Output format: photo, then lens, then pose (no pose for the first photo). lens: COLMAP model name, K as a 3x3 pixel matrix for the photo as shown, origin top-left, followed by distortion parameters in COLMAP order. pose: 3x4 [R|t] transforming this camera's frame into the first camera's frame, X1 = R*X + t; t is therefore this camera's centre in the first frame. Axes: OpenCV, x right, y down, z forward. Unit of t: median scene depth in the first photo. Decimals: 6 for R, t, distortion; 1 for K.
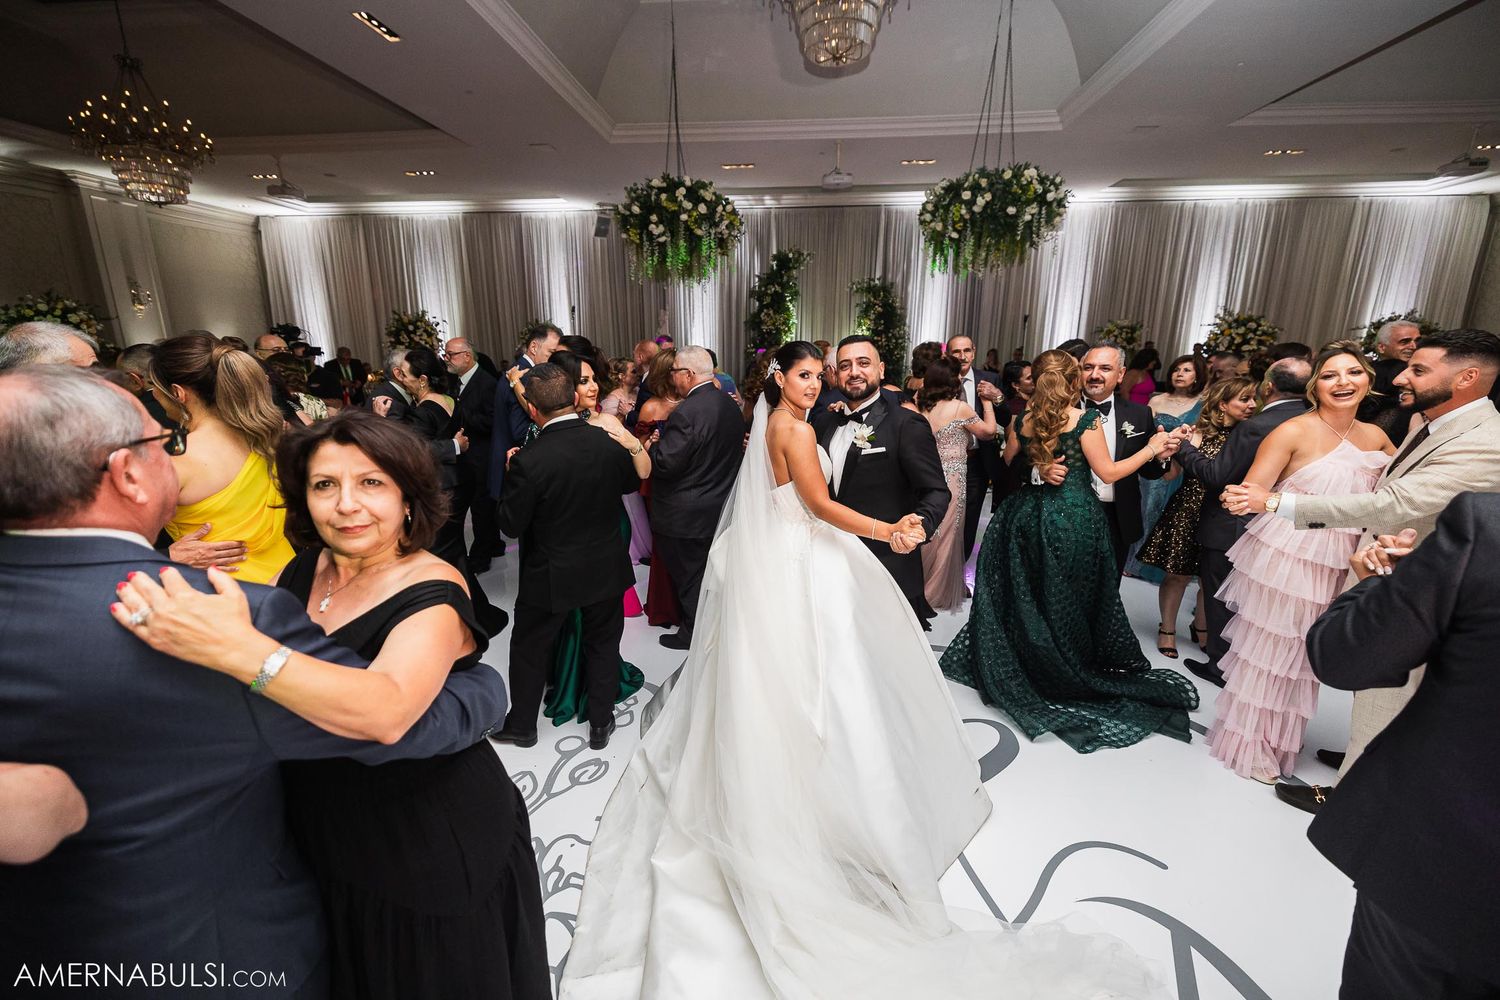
lens RADIAL K [[621.4, 0, 750.0], [0, 621.4, 500.0], [0, 0, 1]] dist [0.000158, 0.000171]
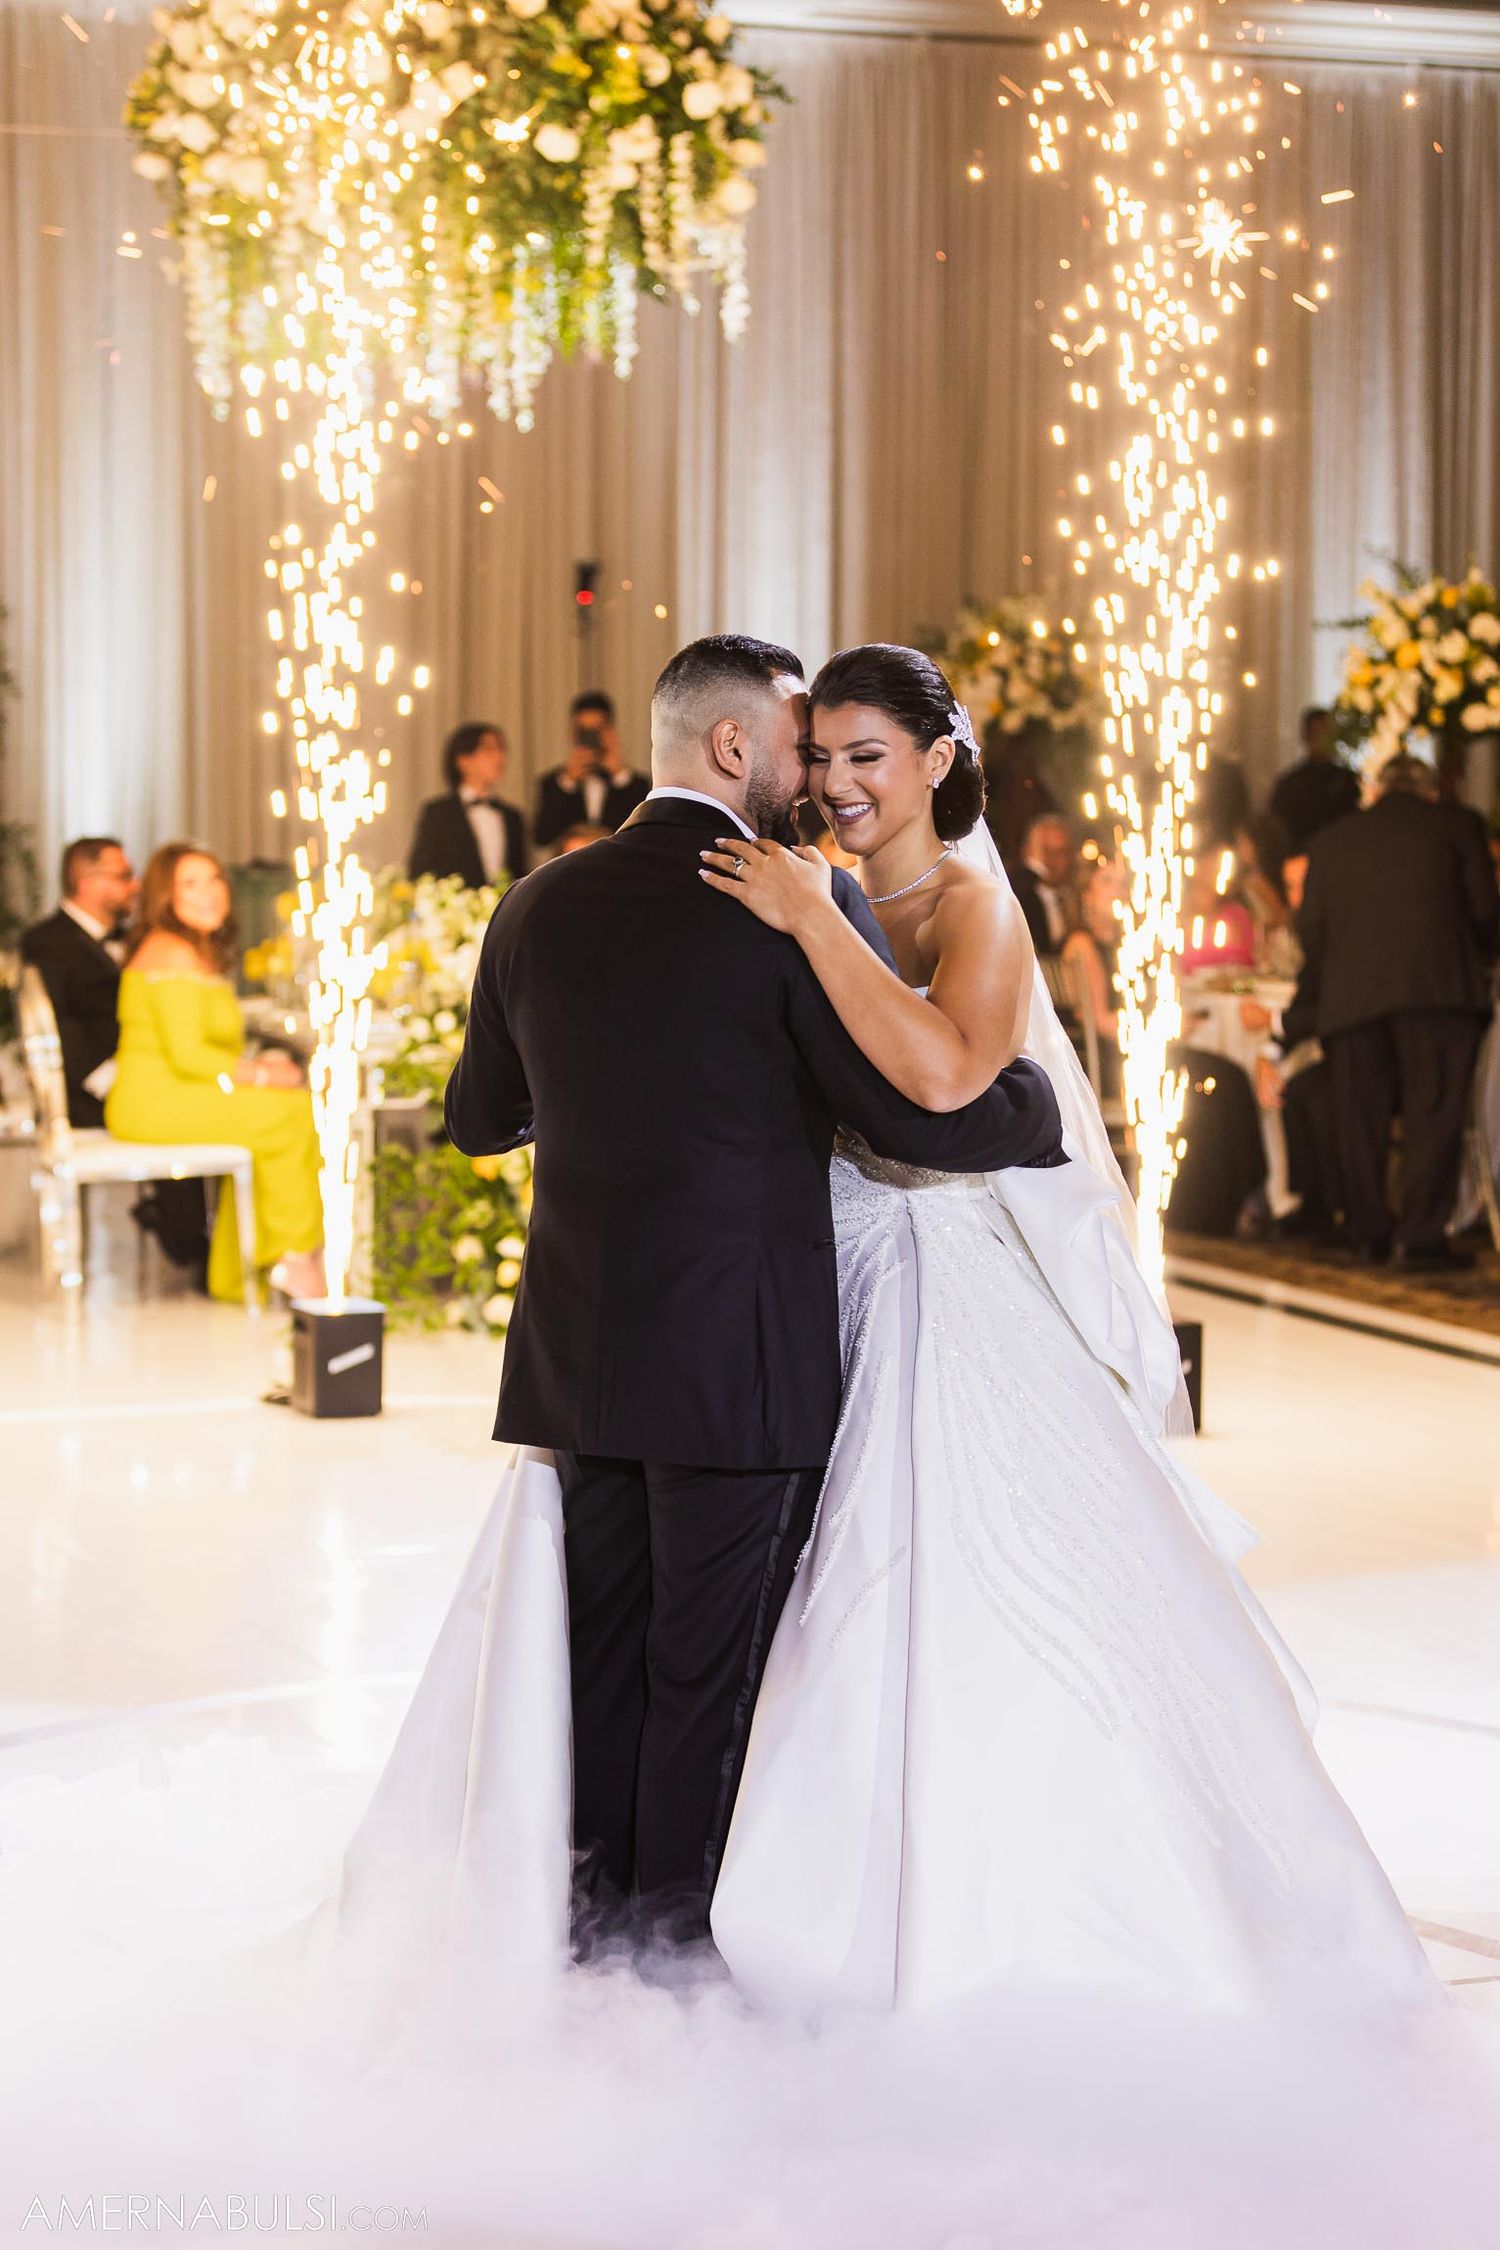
lens RADIAL K [[4633.7, 0, 750.0], [0, 4633.7, 1125.0], [0, 0, 1]] dist [0.048086, 0.247266]
pose [[0.895367, -0.036146, 0.443859, -0.280436], [0.107092, 0.984928, -0.135822, 0.134485], [-0.432260, 0.169145, 0.885743, -0.480979]]
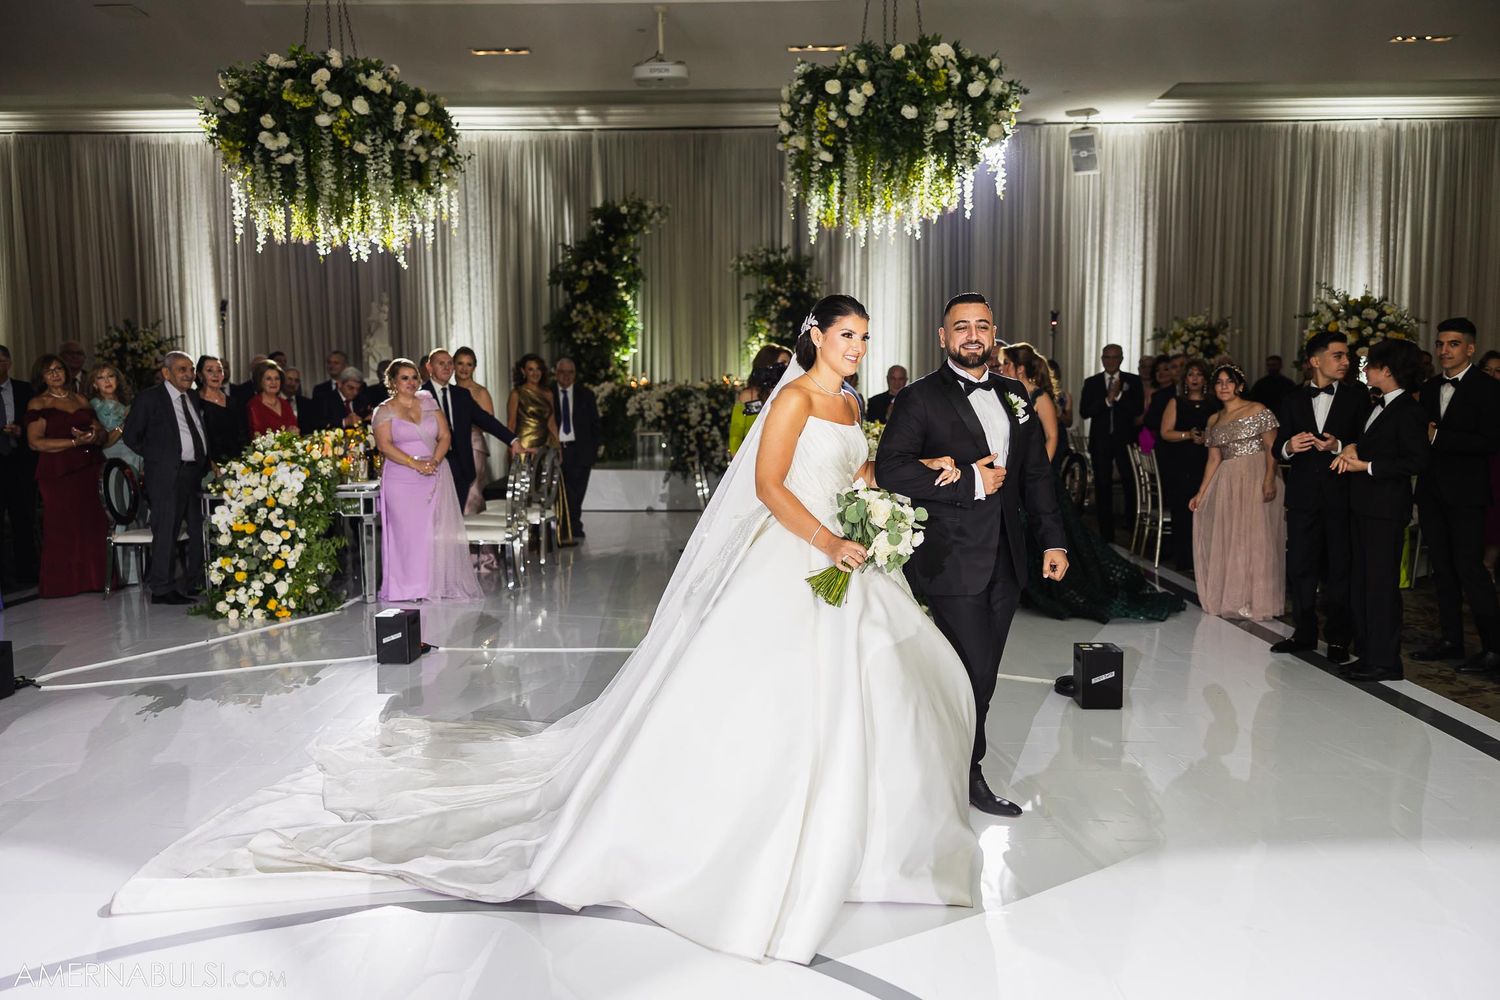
lens RADIAL K [[1158.3, 0, 750.0], [0, 1158.3, 500.0], [0, 0, 1]] dist [0.006556, -0.002953]
pose [[0.997308, -0.014846, 0.071801, 0.175874], [0.025317, 0.988781, -0.147209, 0.030709], [-0.068810, 0.148630, 0.986496, 0.020412]]
